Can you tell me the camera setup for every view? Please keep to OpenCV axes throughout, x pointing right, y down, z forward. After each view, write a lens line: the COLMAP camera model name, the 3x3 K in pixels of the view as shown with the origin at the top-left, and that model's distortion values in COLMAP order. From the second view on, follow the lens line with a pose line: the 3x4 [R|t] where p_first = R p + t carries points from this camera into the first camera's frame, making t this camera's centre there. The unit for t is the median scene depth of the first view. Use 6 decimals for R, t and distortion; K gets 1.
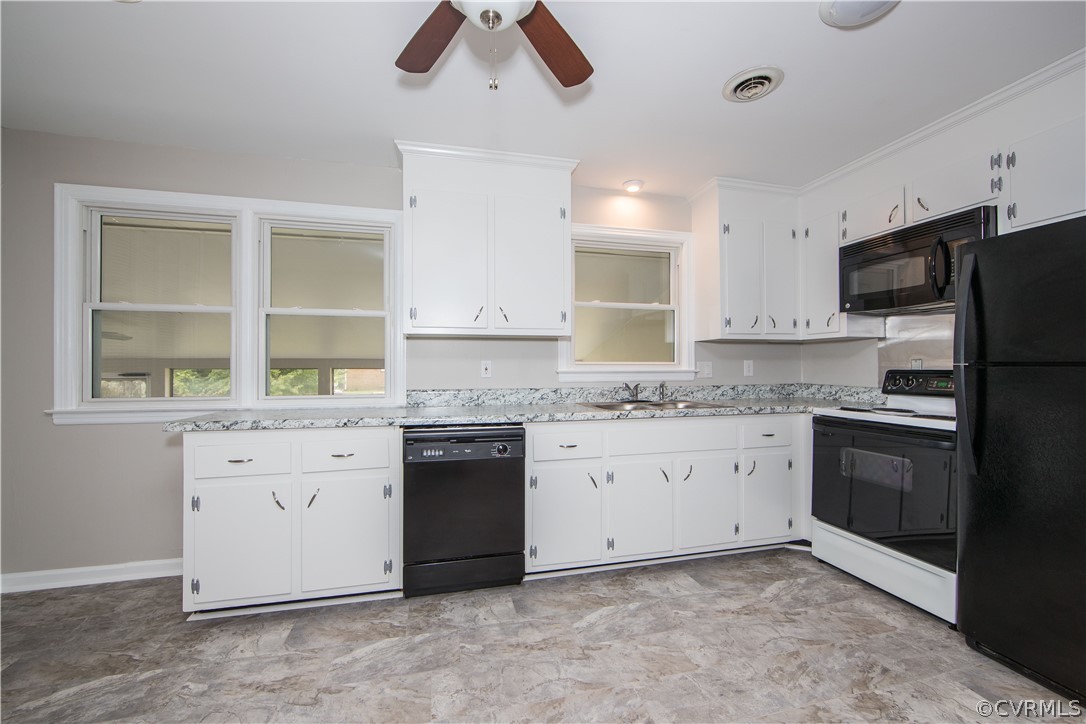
lens RADIAL K [[438.7, 0, 540.5], [0, 438.7, 361.0], [0, 0, 1]] dist [-0.007317, 0.000583]
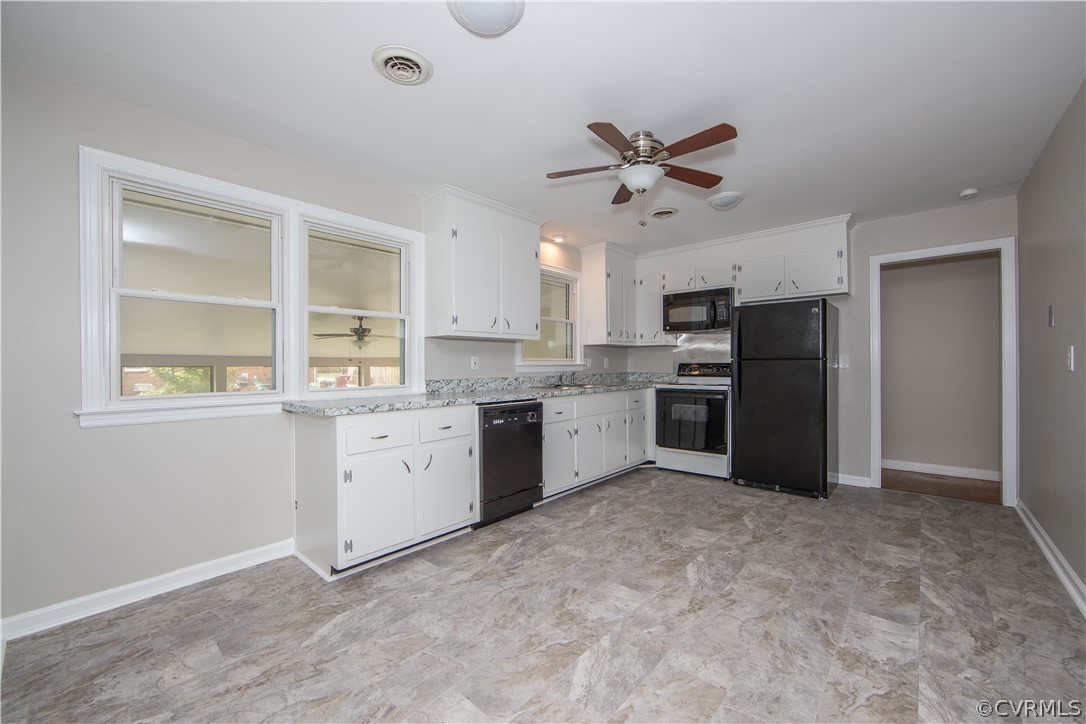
lens RADIAL K [[437.5, 0, 544.9], [0, 437.5, 365.1], [0, 0, 1]] dist [-0.005783, 0.000224]
pose [[0.818317, -0.003418, 0.574757, -0.850998], [-0.004792, 0.999907, 0.012769, 0.007564], [-0.574747, -0.013203, 0.818225, -0.219302]]
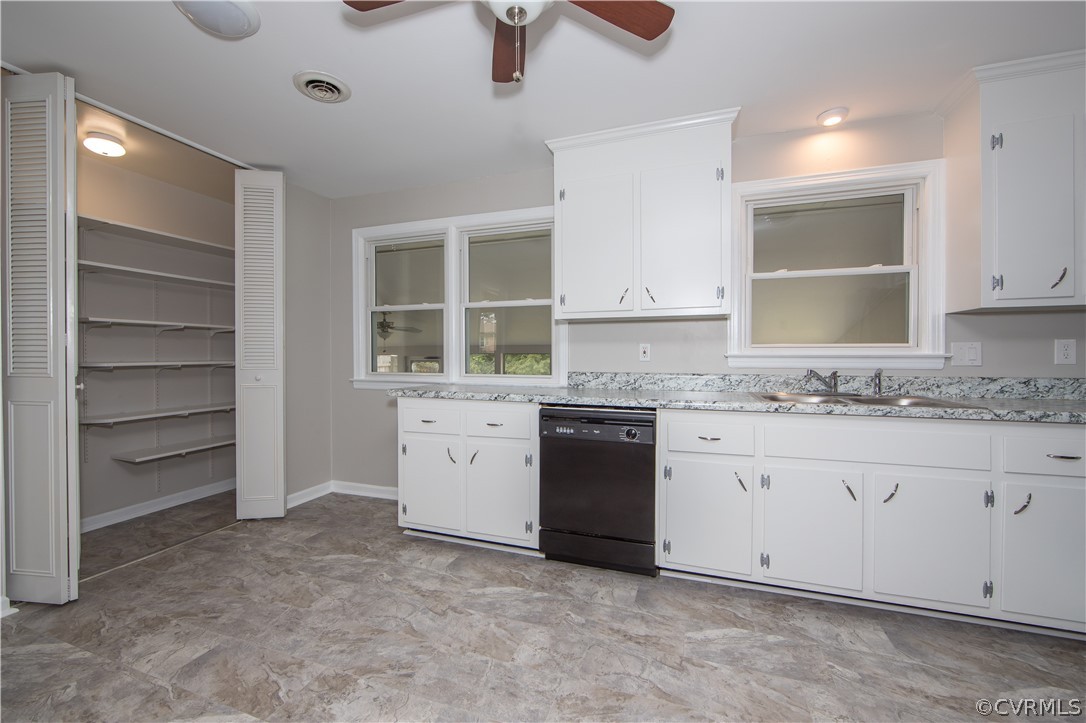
lens RADIAL K [[442.0, 0, 535.7], [0, 442.0, 357.0], [0, 0, 1]] dist [-0.004760, 0.000397]
pose [[0.833070, 0.005885, -0.553136, 0.263684], [0.005758, 0.999797, 0.019310, 0.009910], [0.553137, -0.019271, 0.832867, 0.064359]]
